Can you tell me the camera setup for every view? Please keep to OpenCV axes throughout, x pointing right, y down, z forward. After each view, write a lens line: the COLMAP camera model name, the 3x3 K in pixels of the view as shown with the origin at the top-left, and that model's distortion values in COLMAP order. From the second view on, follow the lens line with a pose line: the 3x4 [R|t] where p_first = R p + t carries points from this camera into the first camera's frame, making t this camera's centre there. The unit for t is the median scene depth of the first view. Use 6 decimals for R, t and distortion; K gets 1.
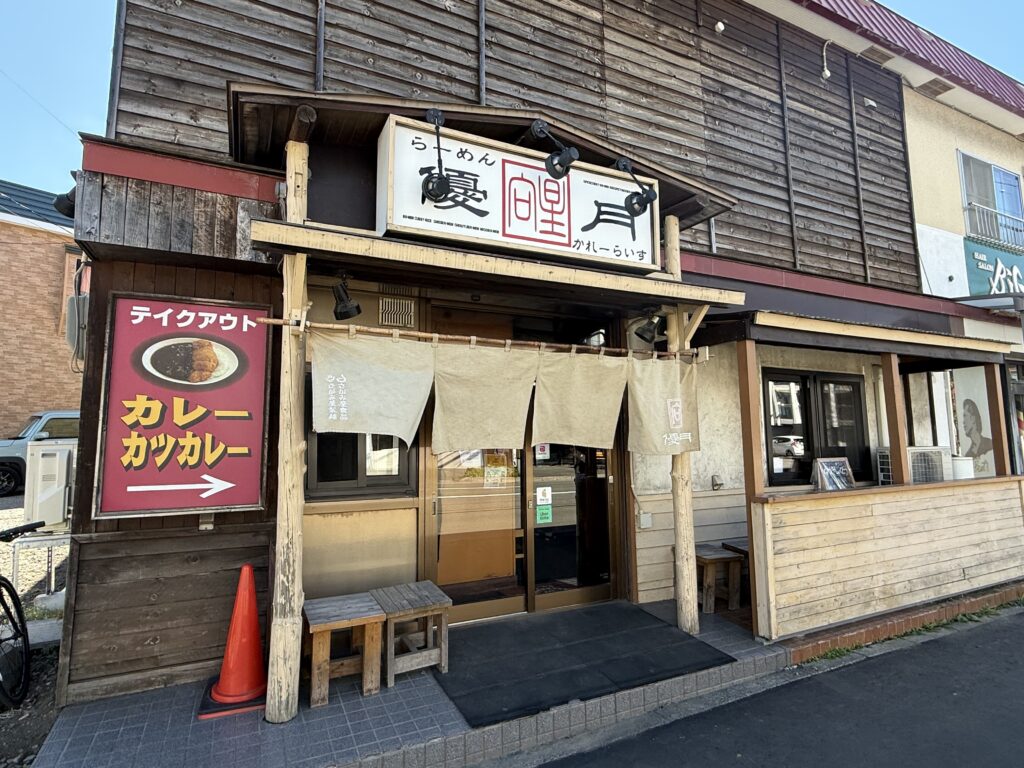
lens RADIAL K [[559.2, 0, 512.0], [0, 559.2, 384.0], [0, 0, 1]] dist [0.000913, 0.000078]
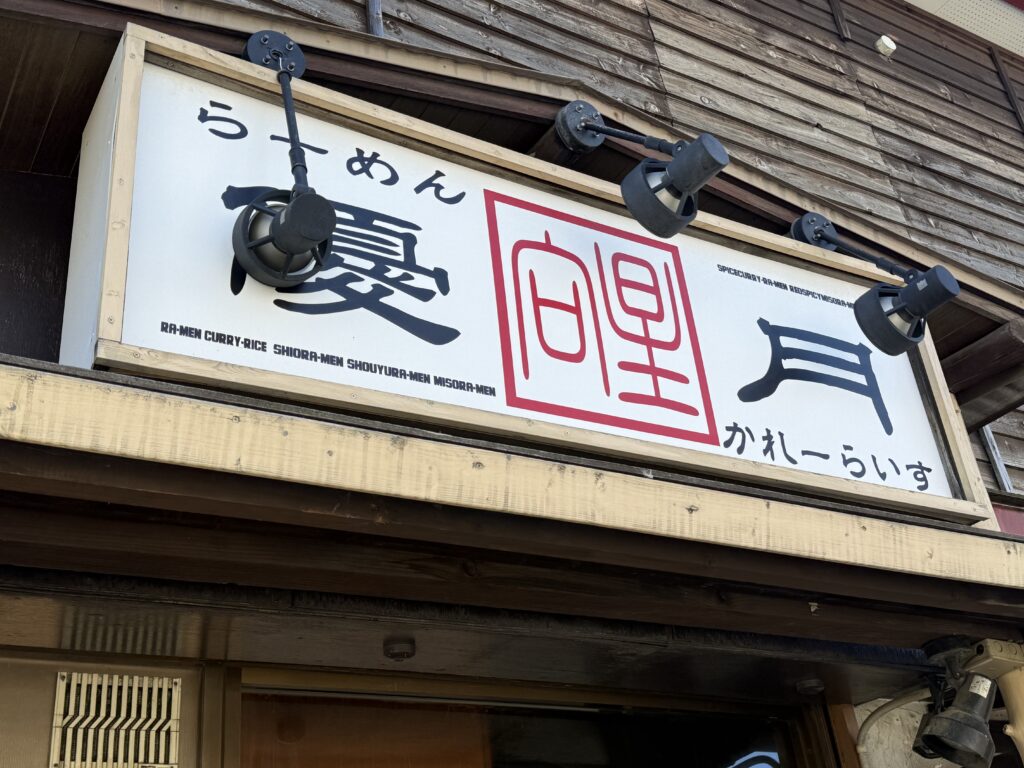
lens RADIAL K [[1175.7, 0, 512.0], [0, 1175.7, 384.0], [0, 0, 1]] dist [0.217559, -0.572273]
pose [[0.992251, -0.040558, 0.117444, -0.082107], [0.086685, 0.903148, -0.420487, -0.011878], [-0.089015, 0.427409, 0.899665, 0.409466]]
